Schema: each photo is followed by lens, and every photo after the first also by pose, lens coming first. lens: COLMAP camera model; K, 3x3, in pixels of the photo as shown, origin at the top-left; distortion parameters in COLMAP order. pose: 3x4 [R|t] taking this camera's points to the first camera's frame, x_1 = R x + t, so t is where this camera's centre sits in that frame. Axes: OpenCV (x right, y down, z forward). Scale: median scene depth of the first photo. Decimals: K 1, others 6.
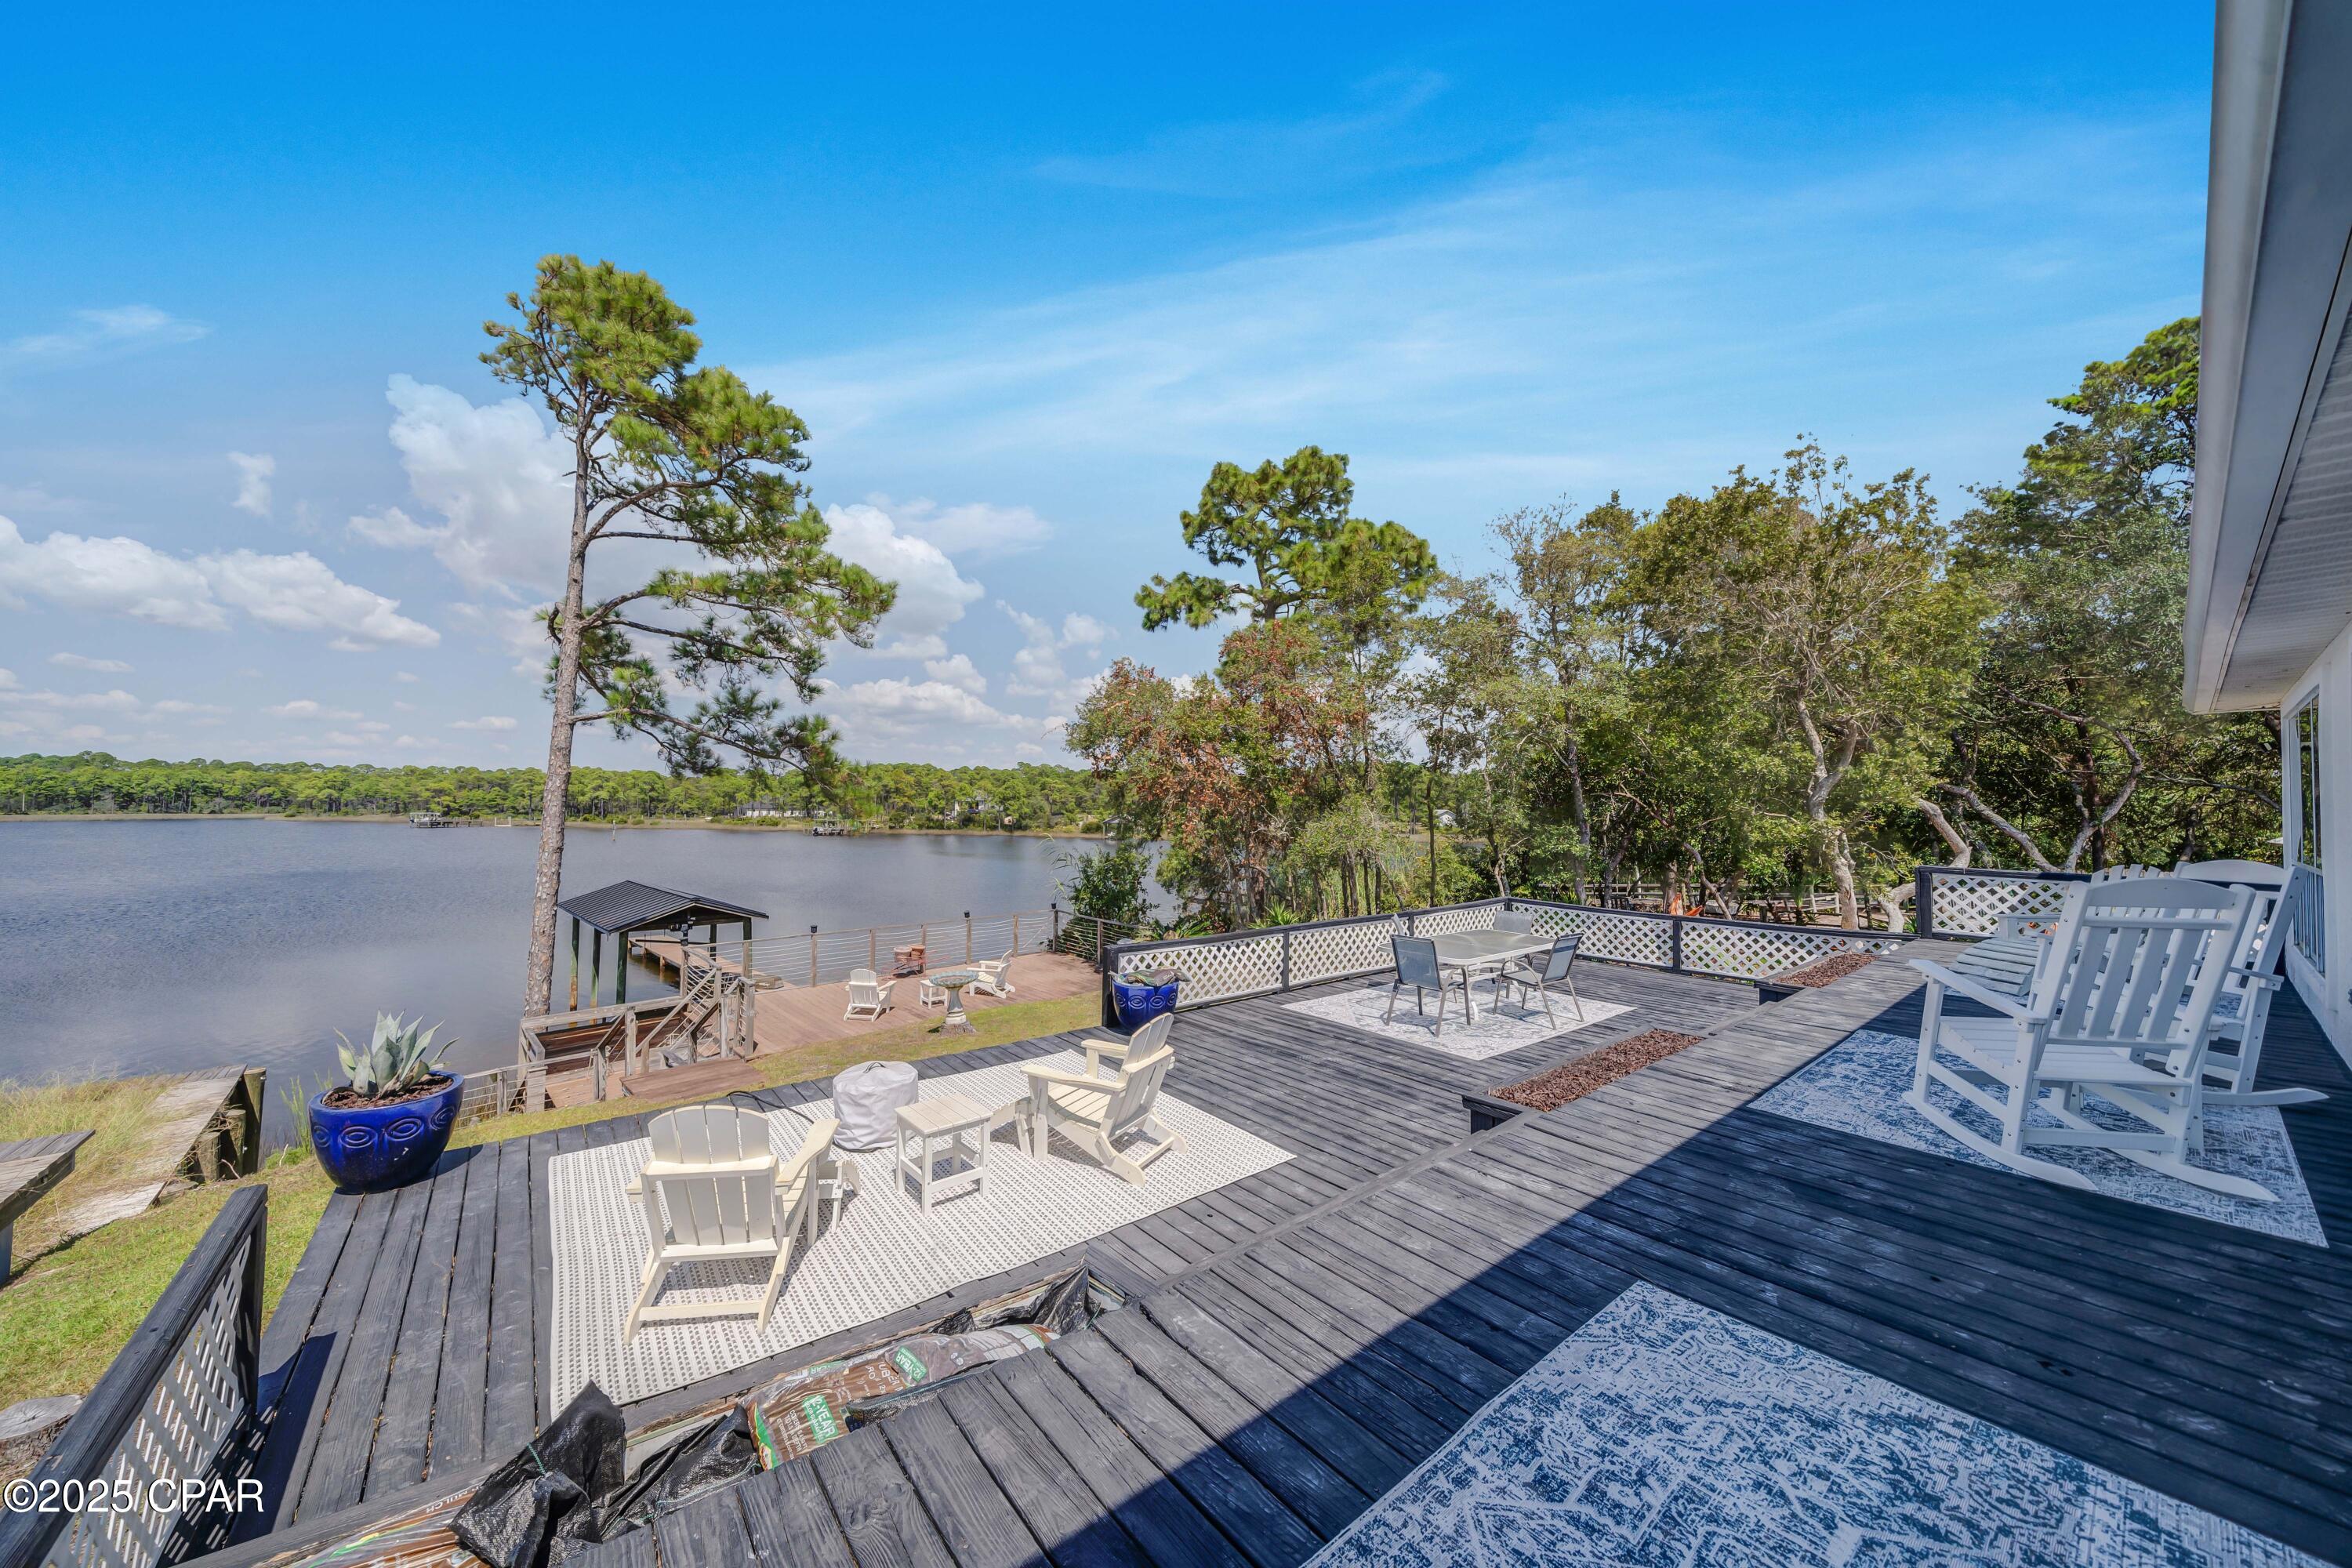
lens RADIAL K [[804.5, 0, 1176.0], [0, 804.5, 784.0], [0, 0, 1]] dist [0.000619, -0.000002]
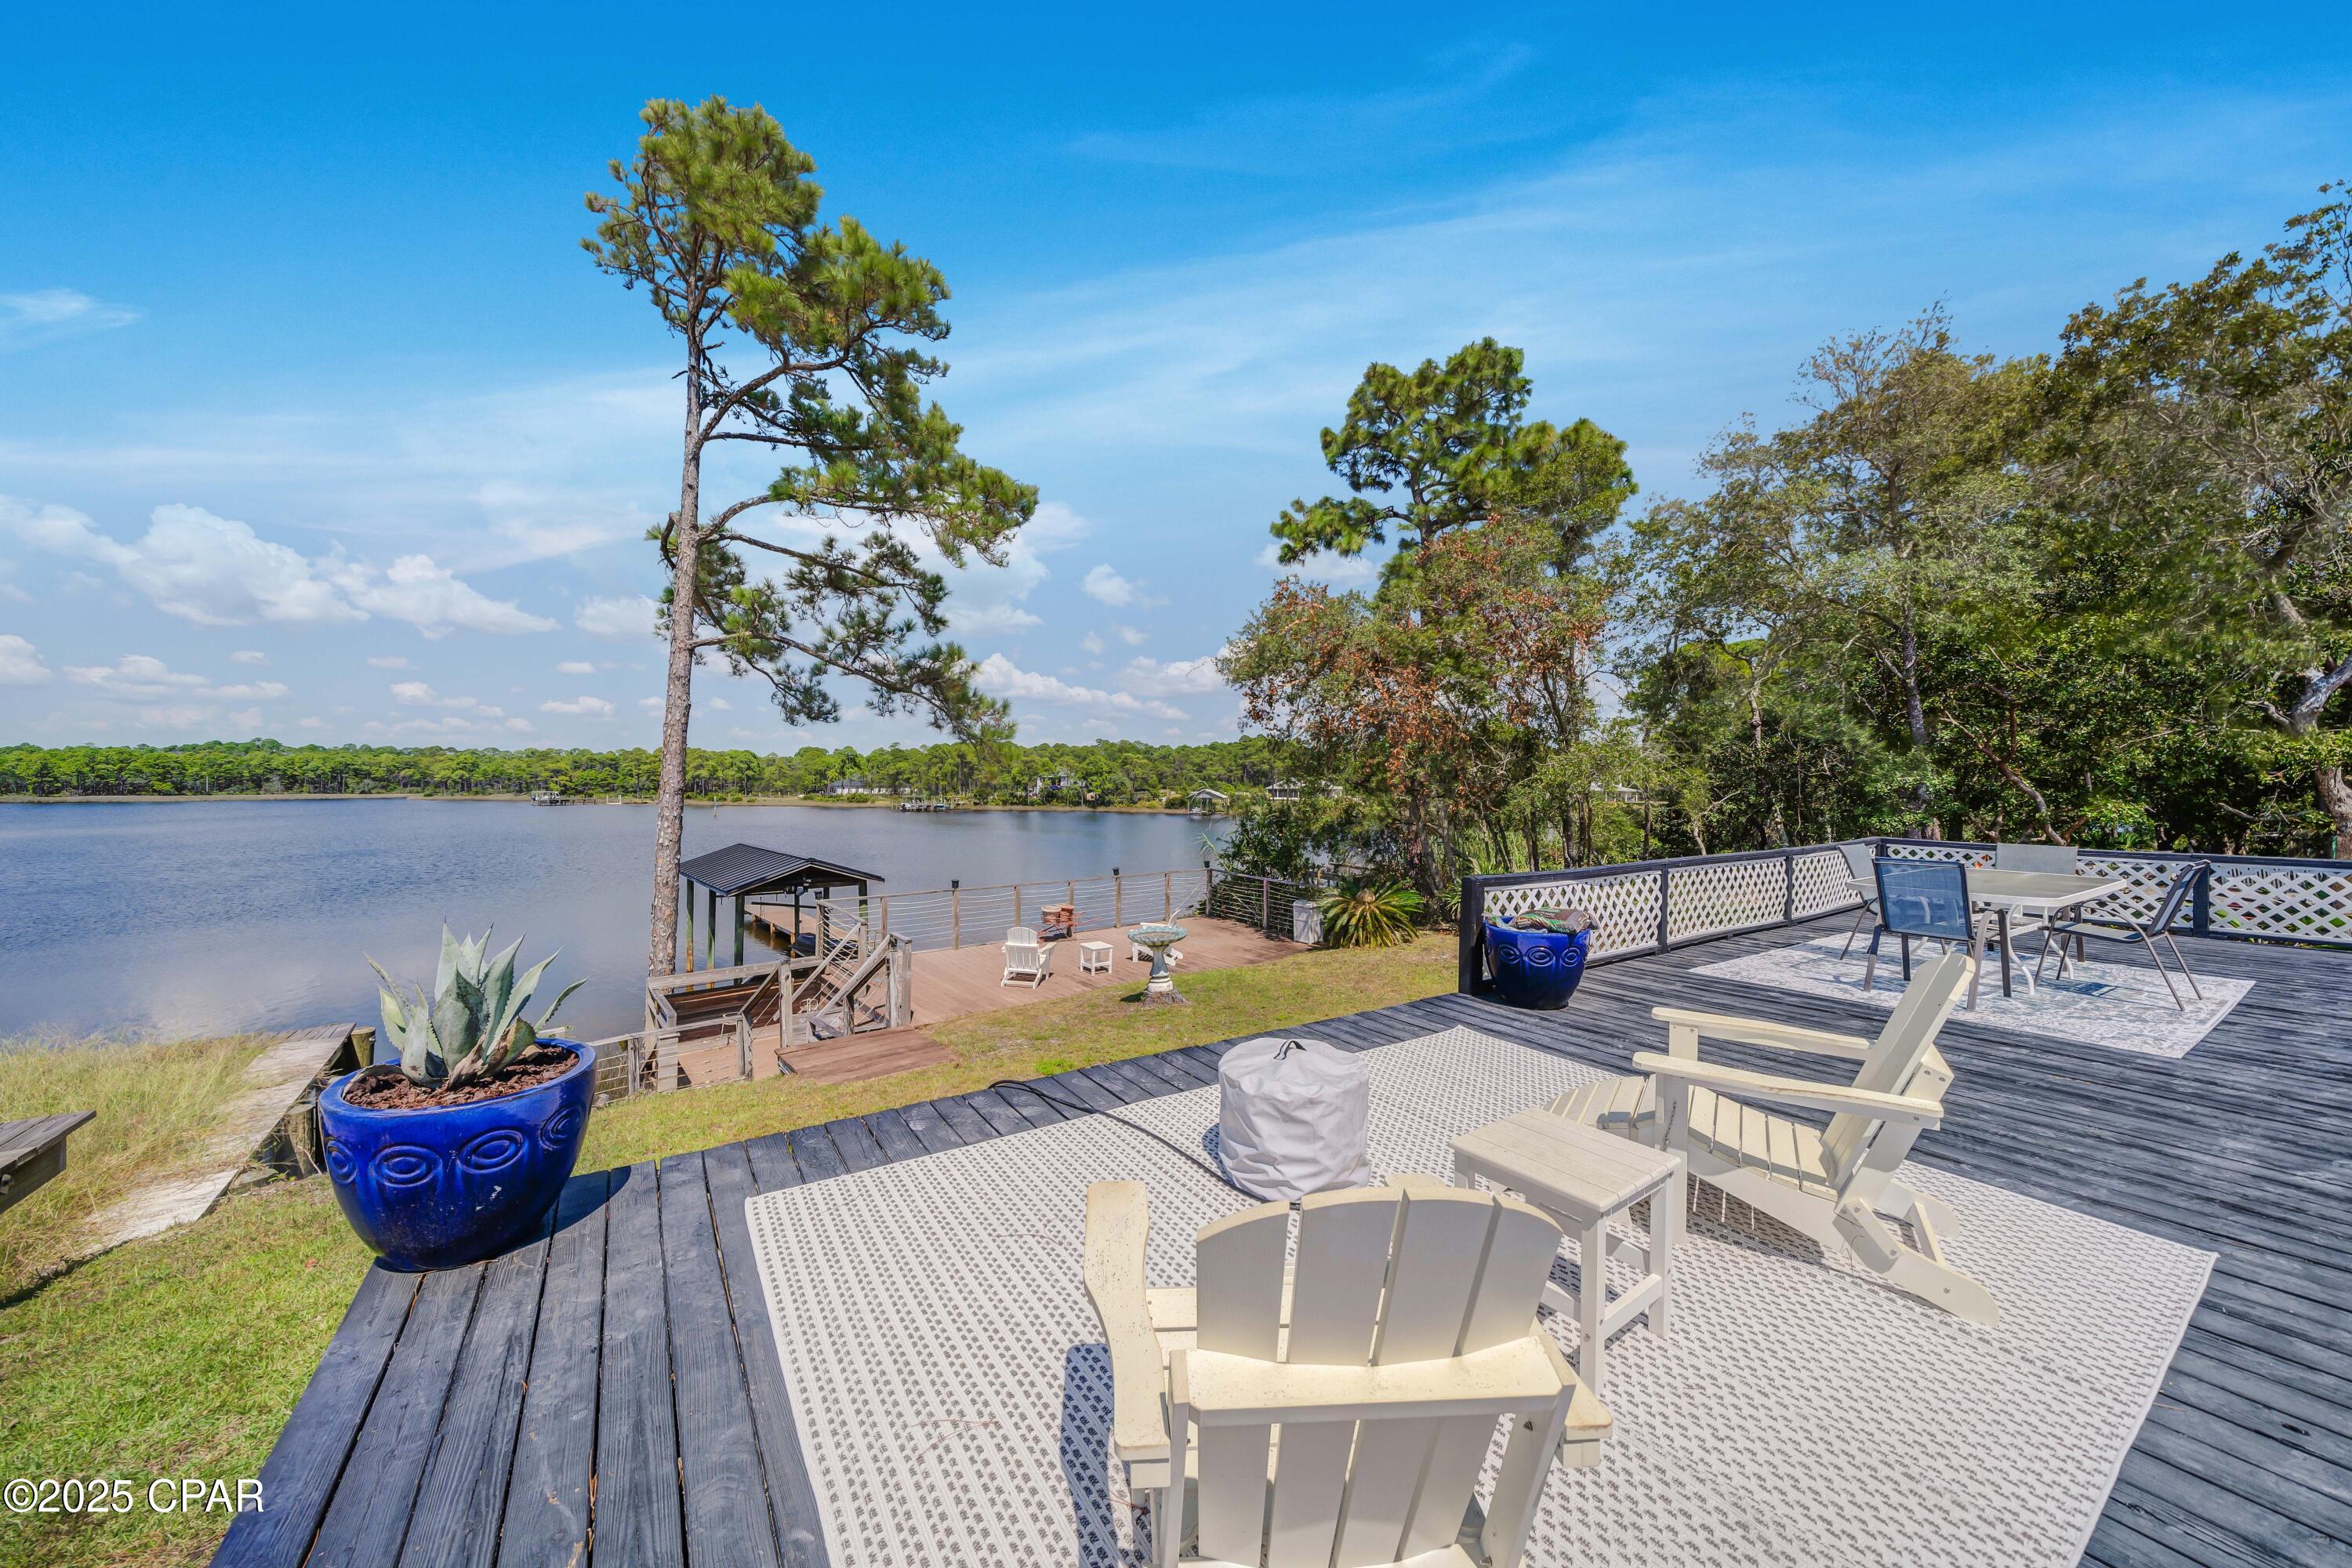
lens RADIAL K [[822.1, 0, 1186.0], [0, 822.1, 783.6], [0, 0, 1]] dist [0.000059, 0.000030]
pose [[0.996115, -0.004749, -0.087936, -0.117102], [0.007345, 0.999546, 0.029224, 0.045441], [0.087757, -0.029757, 0.995697, 0.130312]]
